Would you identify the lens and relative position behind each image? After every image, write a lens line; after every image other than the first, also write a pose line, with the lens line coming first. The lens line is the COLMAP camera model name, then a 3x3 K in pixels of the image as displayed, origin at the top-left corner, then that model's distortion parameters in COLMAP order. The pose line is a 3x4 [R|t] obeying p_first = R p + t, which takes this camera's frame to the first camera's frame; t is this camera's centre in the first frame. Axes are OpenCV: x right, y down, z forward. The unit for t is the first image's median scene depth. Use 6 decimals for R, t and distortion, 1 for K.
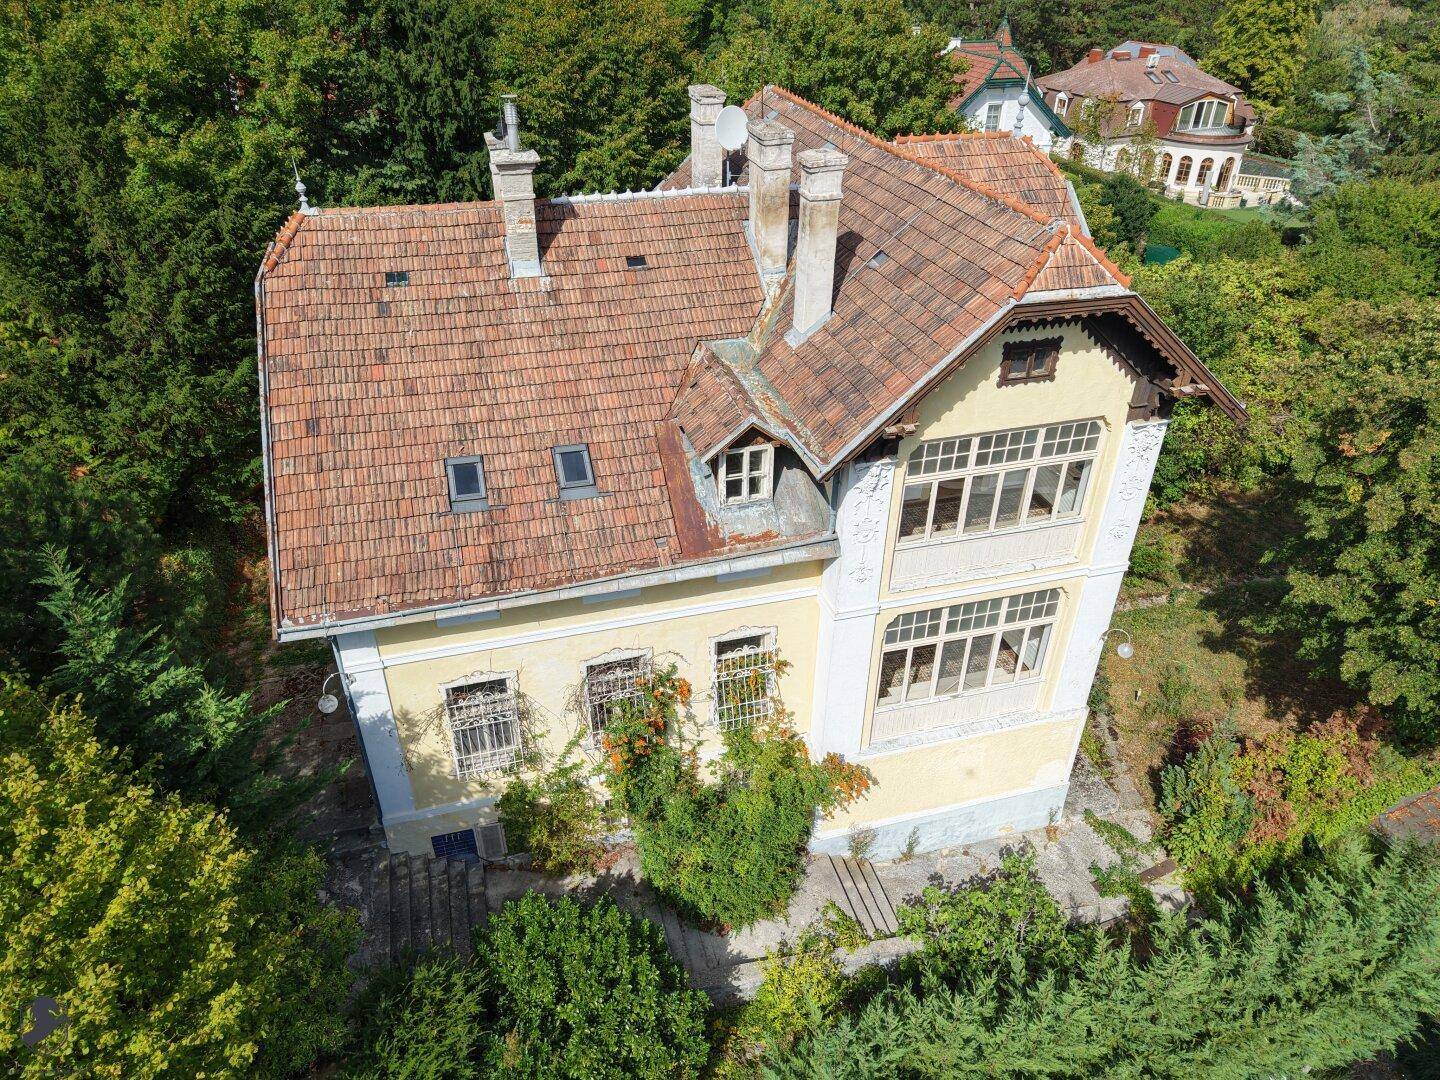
lens RADIAL K [[956.2, 0, 730.1], [0, 956.2, 544.4], [0, 0, 1]] dist [0.026855, -0.034465]
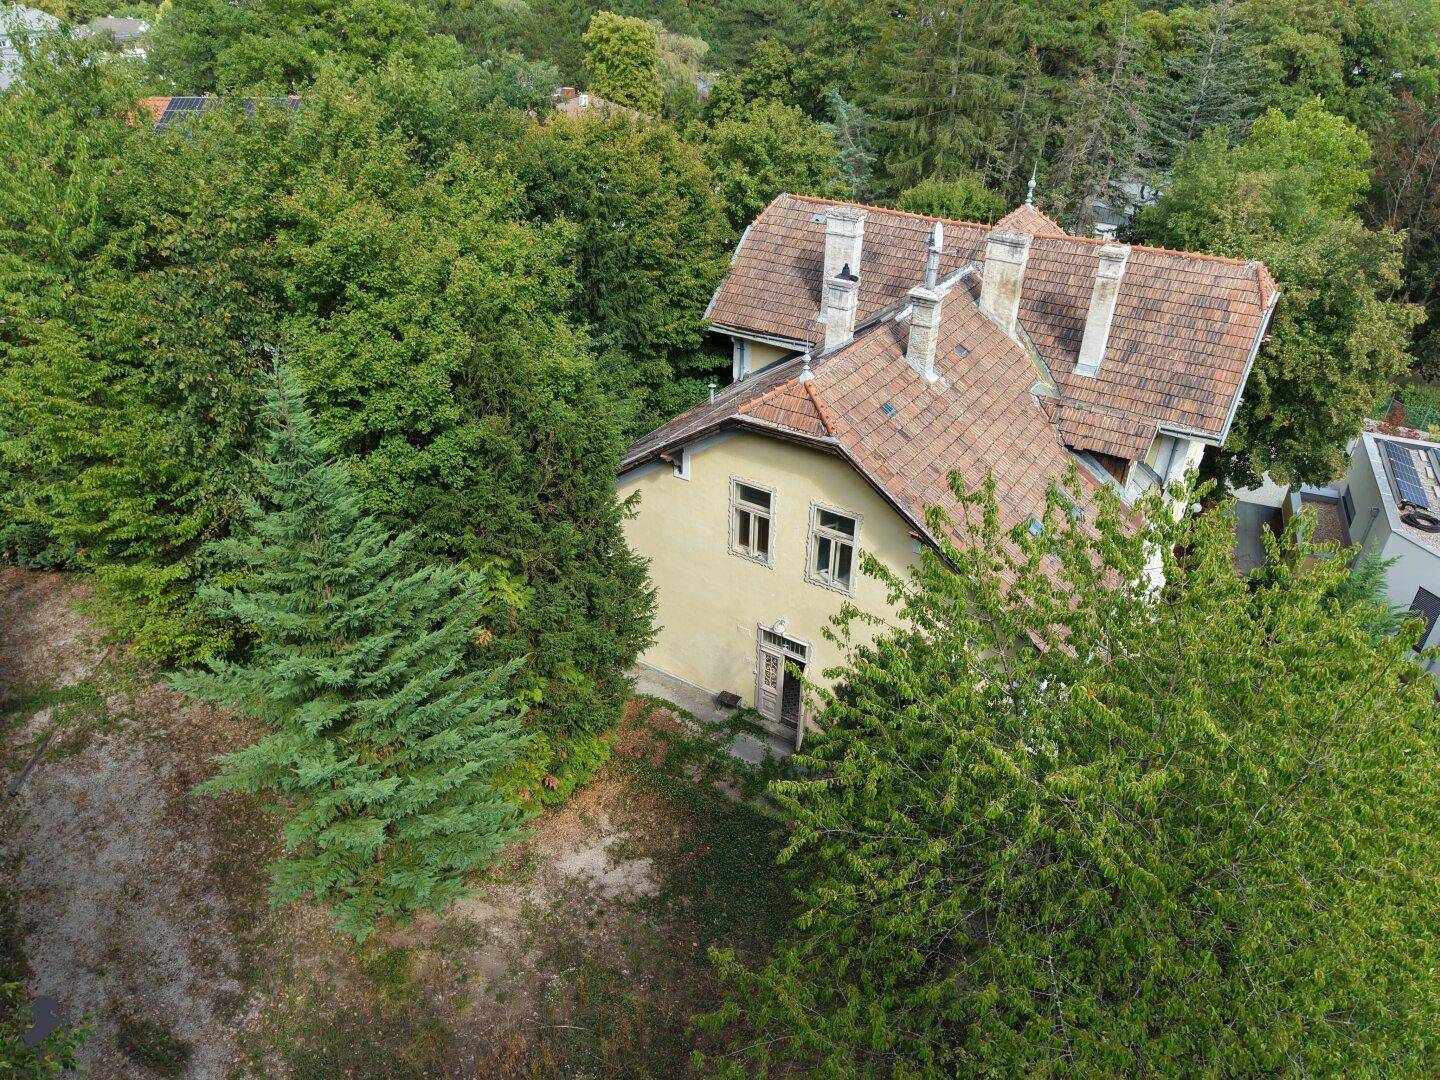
lens RADIAL K [[956.2, 0, 717.7], [0, 956.2, 532.5], [0, 0, 1]] dist [0.026855, -0.034465]
pose [[0.750870, -0.346054, 0.562531, -1.140185], [0.359638, 0.928623, 0.091216, -0.293755], [-0.553945, 0.133816, 0.821729, 0.137880]]
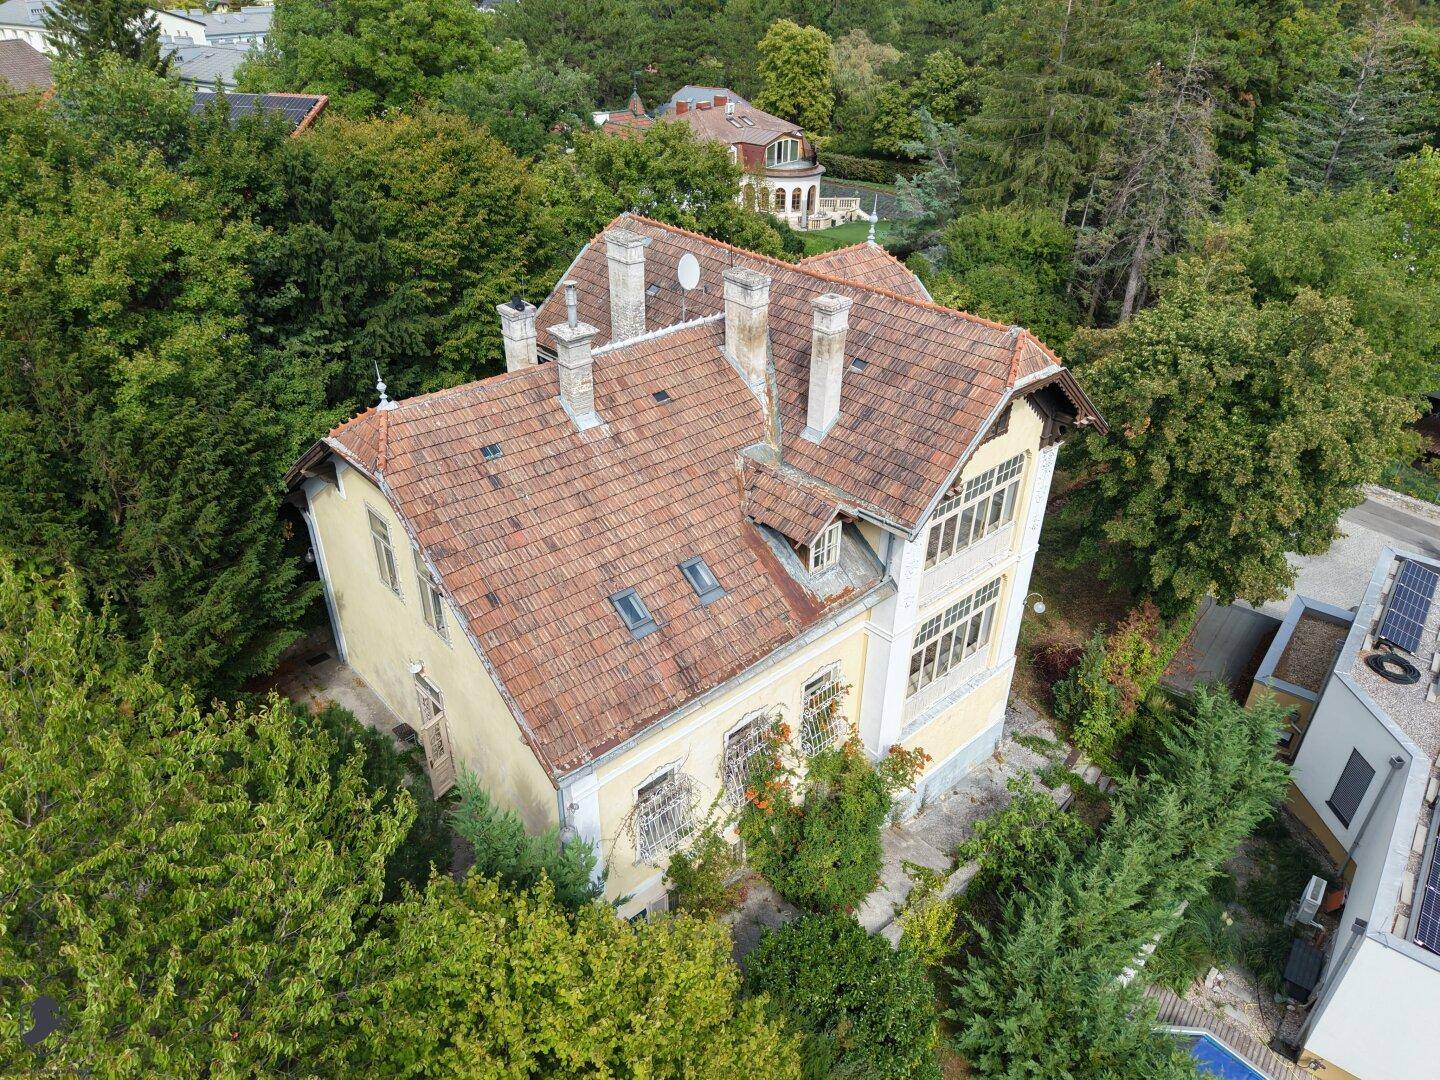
lens RADIAL K [[956.2, 0, 724.7], [0, 956.2, 533.9], [0, 0, 1]] dist [0.026855, -0.034465]
pose [[0.897456, -0.229082, 0.376955, -0.499255], [0.240217, 0.970554, 0.017911, -0.127653], [-0.369958, 0.074477, 0.926058, -0.111621]]
